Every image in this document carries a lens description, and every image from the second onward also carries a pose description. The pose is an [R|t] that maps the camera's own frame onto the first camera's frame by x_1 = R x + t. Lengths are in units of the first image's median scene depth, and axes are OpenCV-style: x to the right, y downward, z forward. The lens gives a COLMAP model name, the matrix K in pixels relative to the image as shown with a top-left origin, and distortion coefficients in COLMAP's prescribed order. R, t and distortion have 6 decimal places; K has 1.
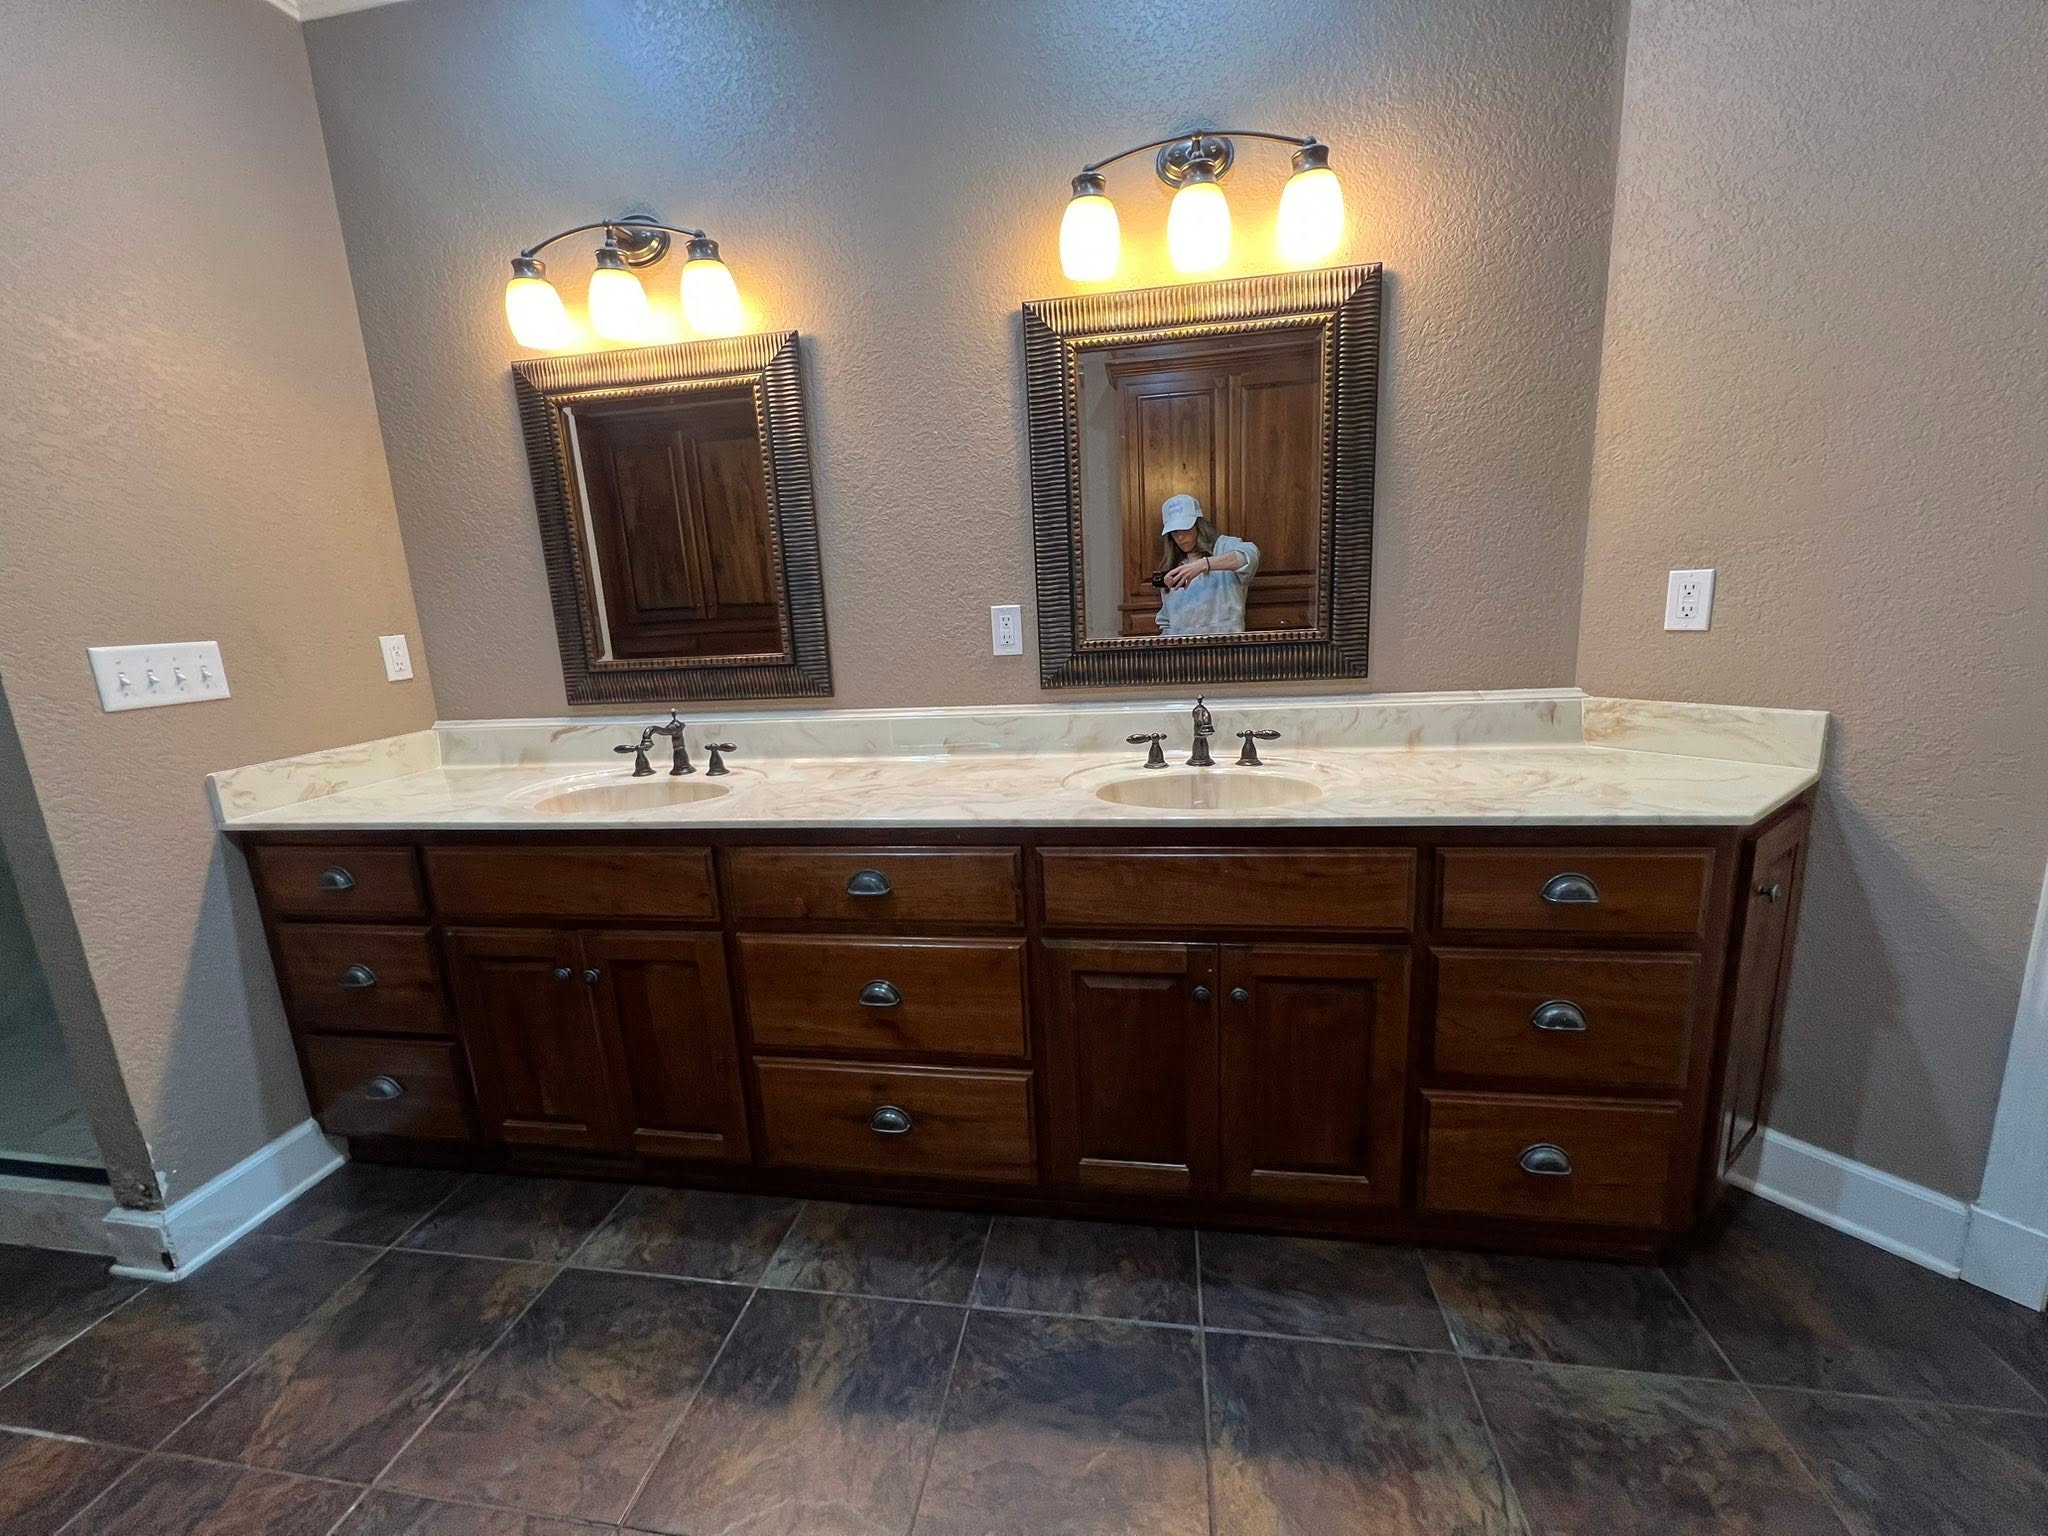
lens RADIAL K [[807.2, 0, 1023.5], [0, 807.2, 759.6], [0, 0, 1]] dist [0.001477, 0.000048]
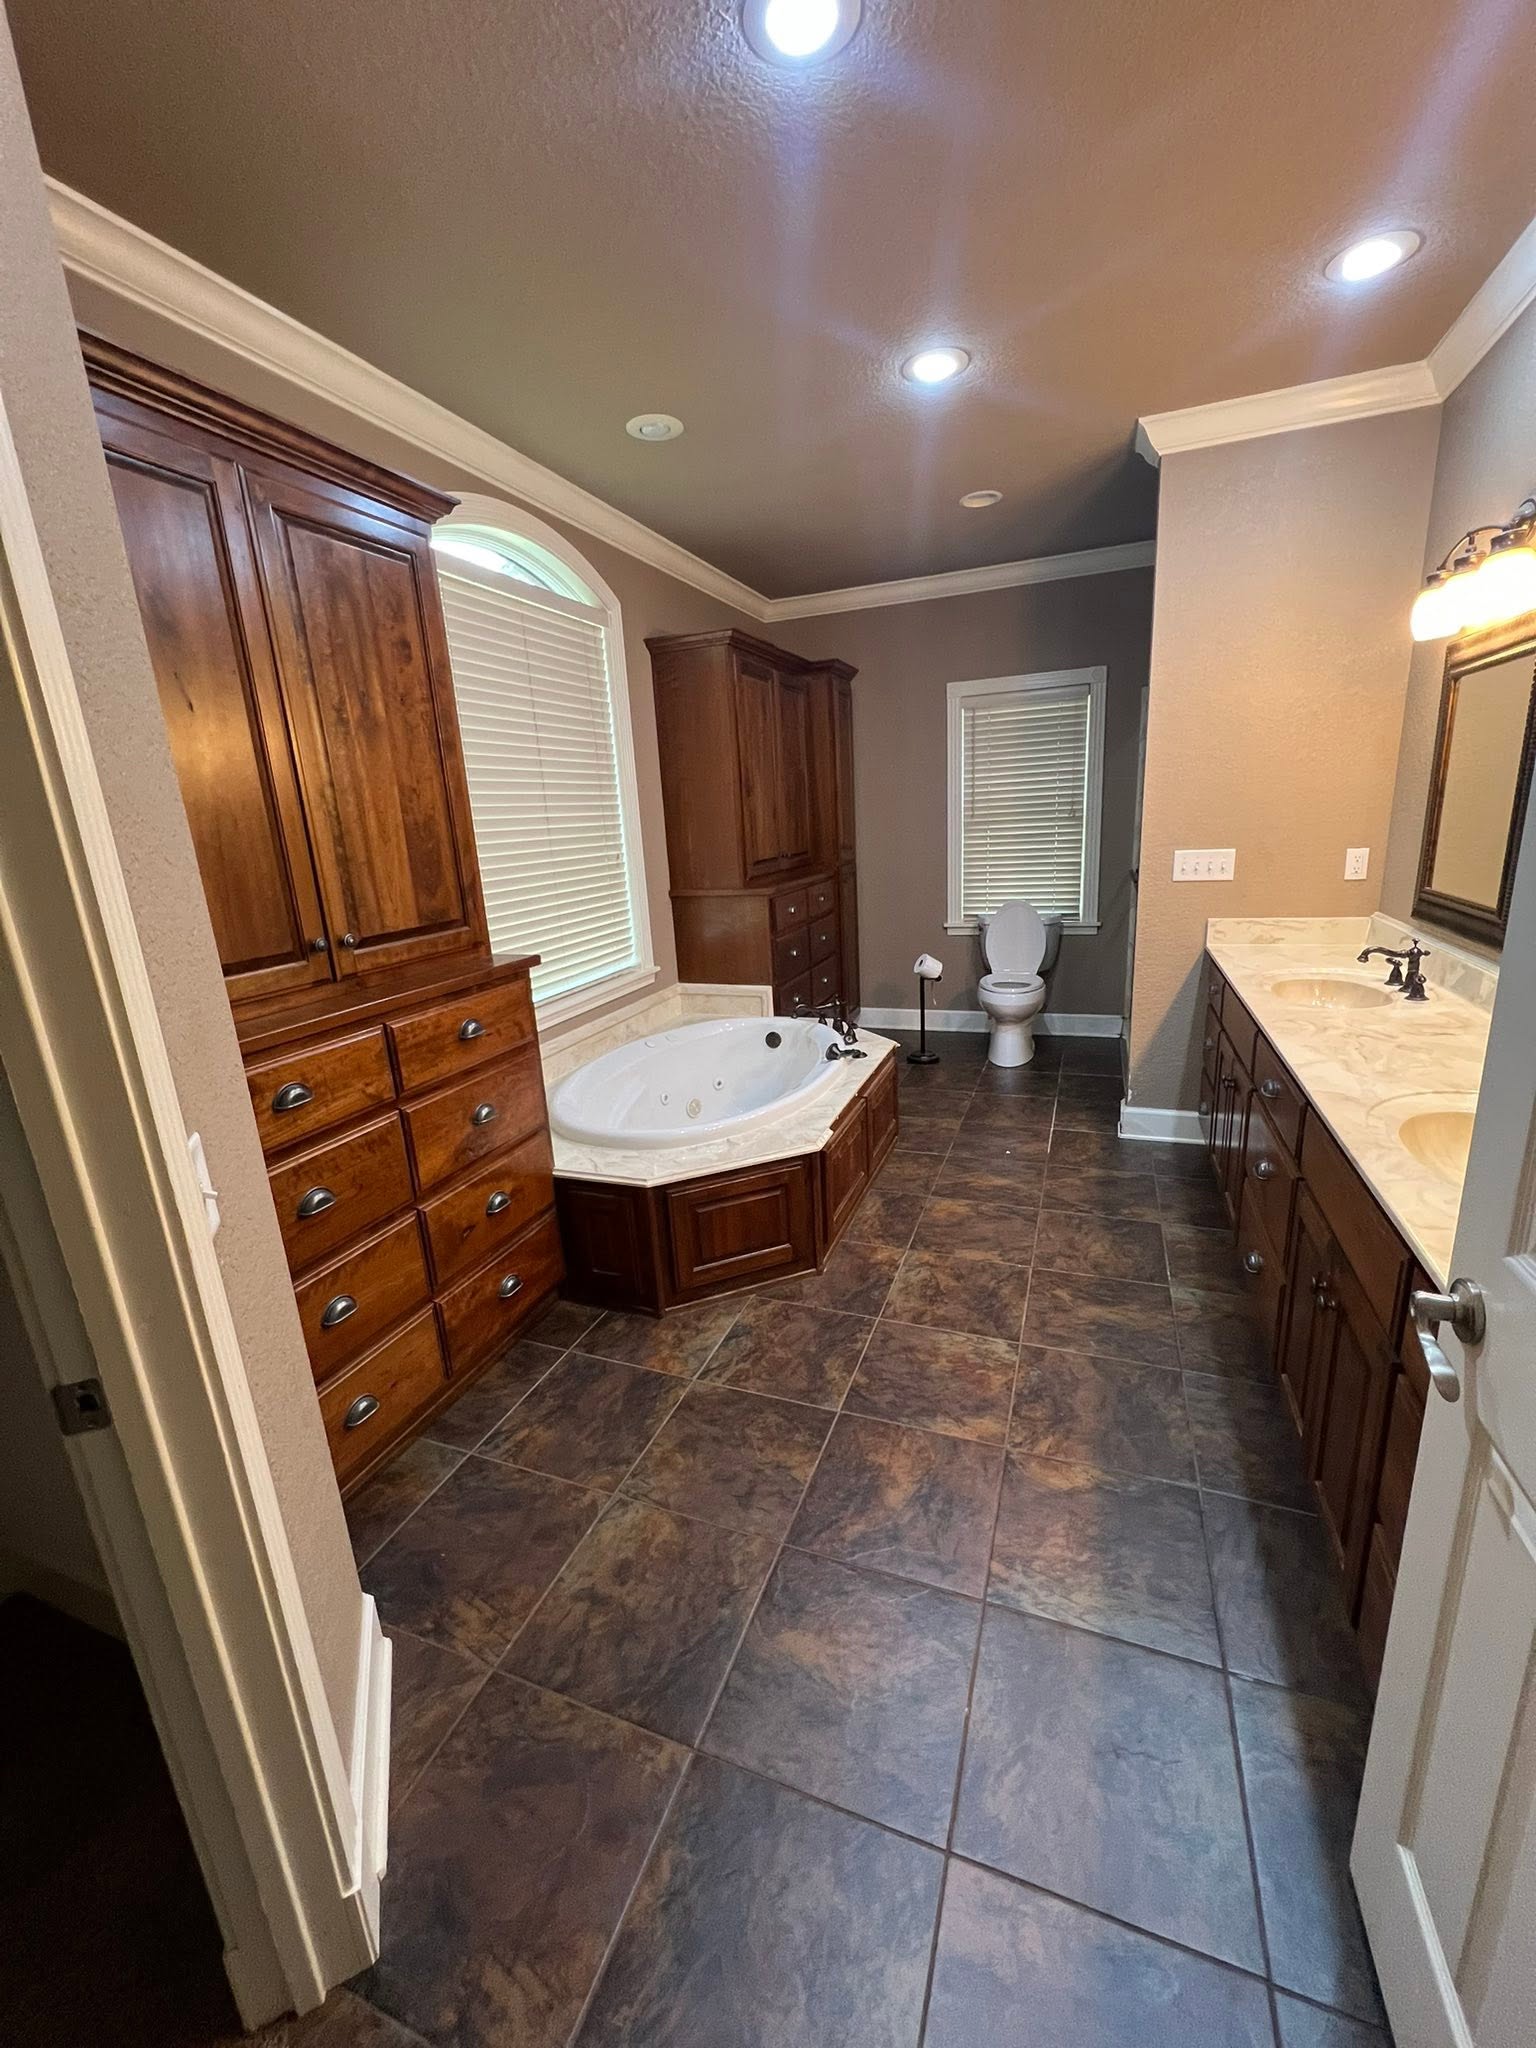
lens RADIAL K [[807.2, 0, 772.5], [0, 807.2, 1025.0], [0, 0, 1]] dist [0.001477, 0.000048]
pose [[-0.204185, 0.302769, -0.930935, 1.102397], [-0.129665, 0.934226, 0.332279, -0.257331], [0.970307, 0.188556, -0.151497, 0.341694]]
